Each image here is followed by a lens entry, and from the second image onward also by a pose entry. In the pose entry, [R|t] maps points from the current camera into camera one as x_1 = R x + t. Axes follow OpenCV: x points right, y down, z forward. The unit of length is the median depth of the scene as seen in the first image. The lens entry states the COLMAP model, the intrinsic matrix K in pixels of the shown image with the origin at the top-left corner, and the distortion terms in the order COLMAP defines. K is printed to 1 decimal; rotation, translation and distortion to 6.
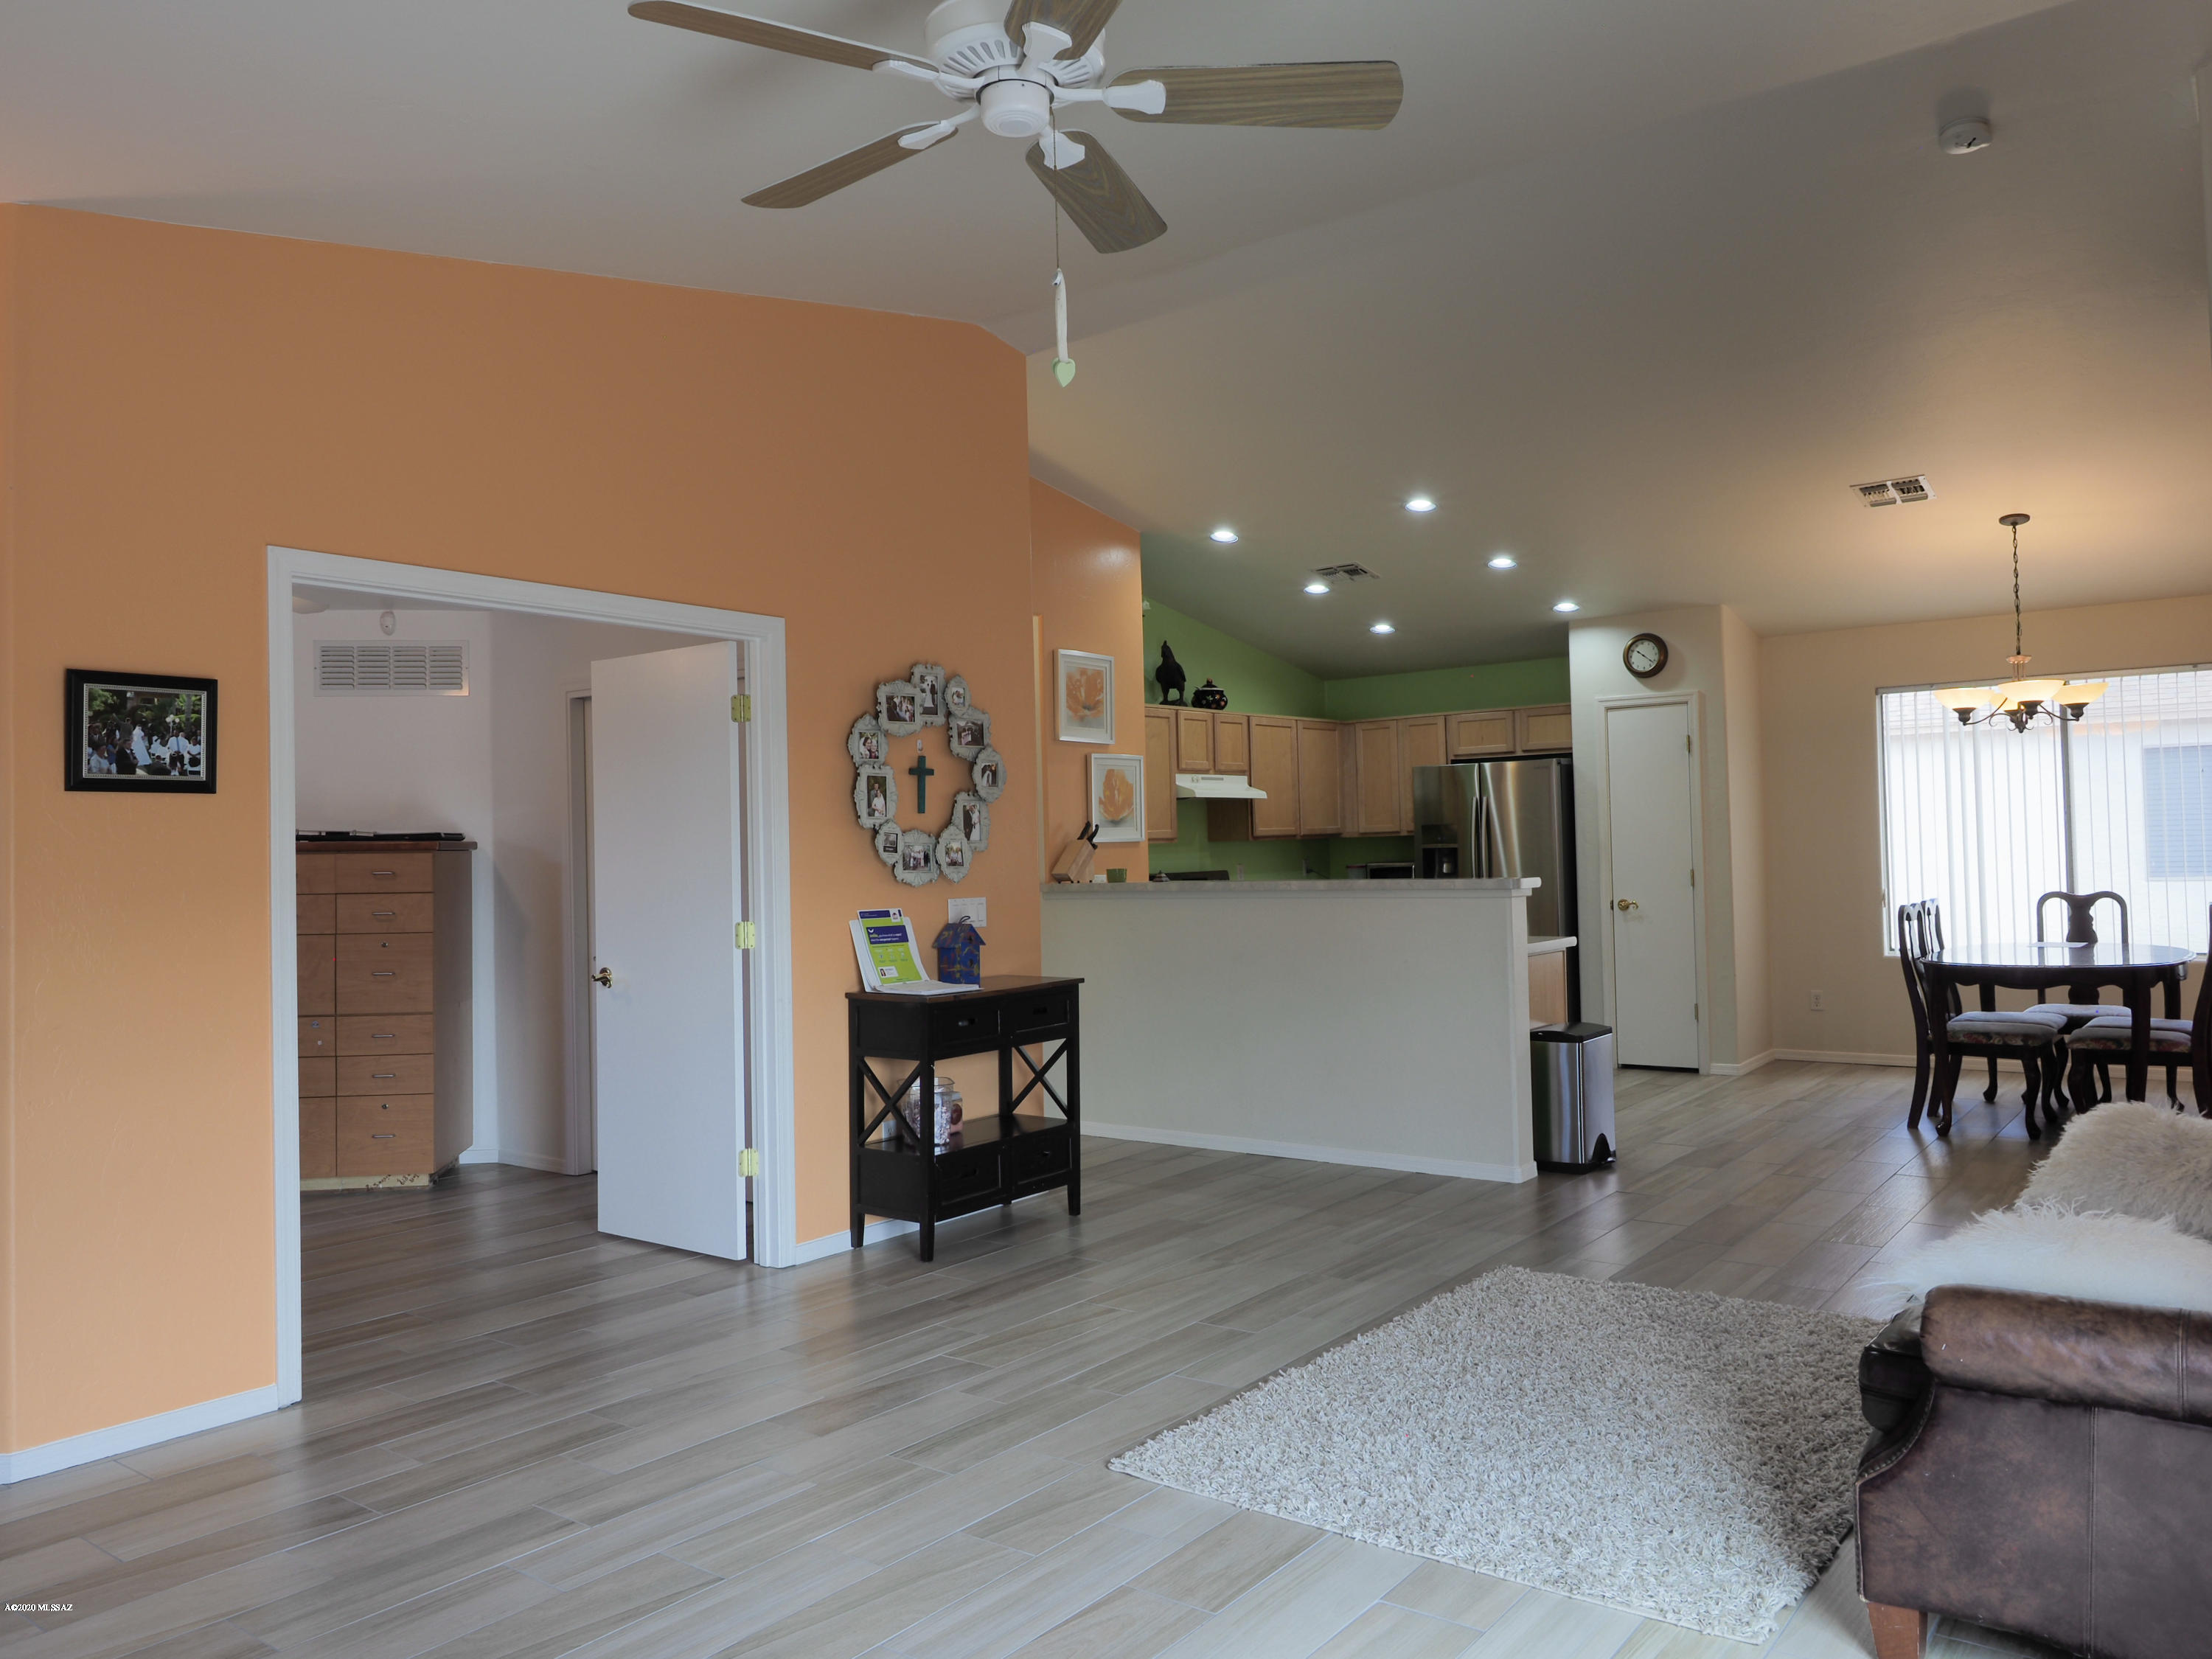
lens RADIAL K [[1592.2, 0, 1110.3], [0, 1592.2, 827.9], [0, 0, 1]] dist [-0.007390, -0.004020]
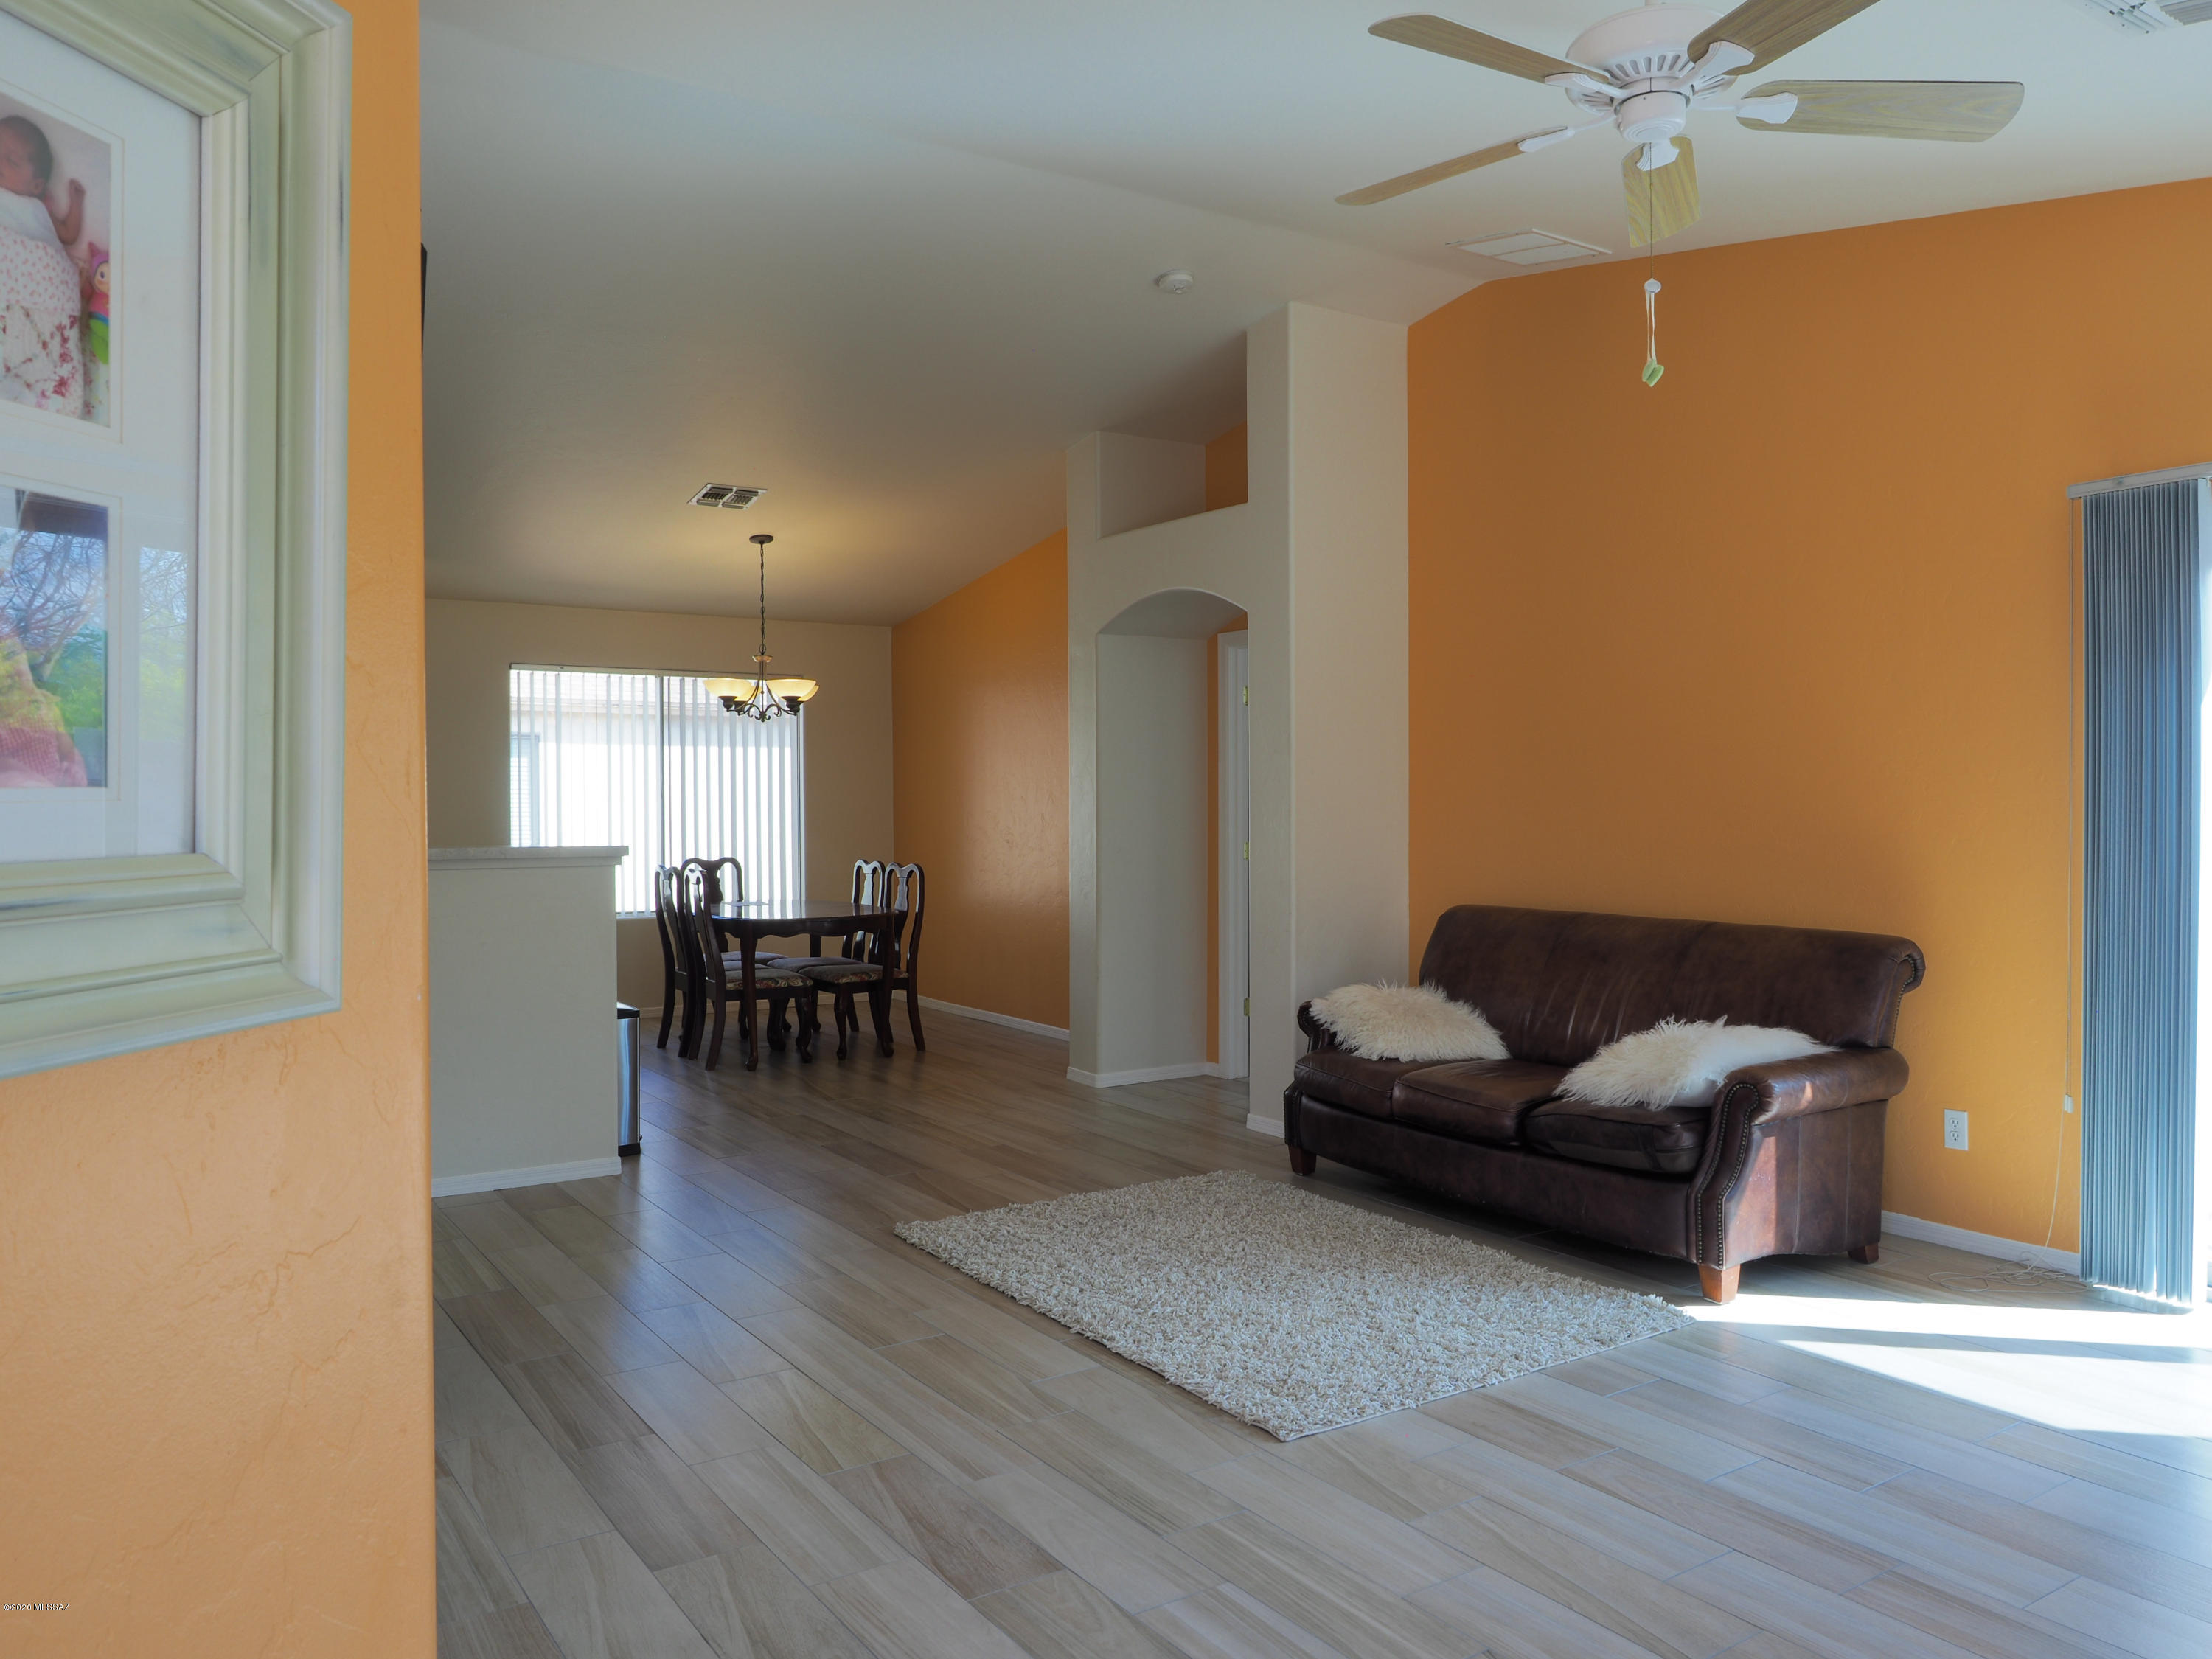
lens RADIAL K [[1592.2, 0, 1108.9], [0, 1592.2, 820.1], [0, 0, 1]] dist [-0.007390, -0.004020]
pose [[0.327374, 0.012151, 0.944817, -0.452223], [-0.020096, 0.999781, -0.005894, 0.014684], [-0.944681, -0.017058, 0.327546, 0.371795]]
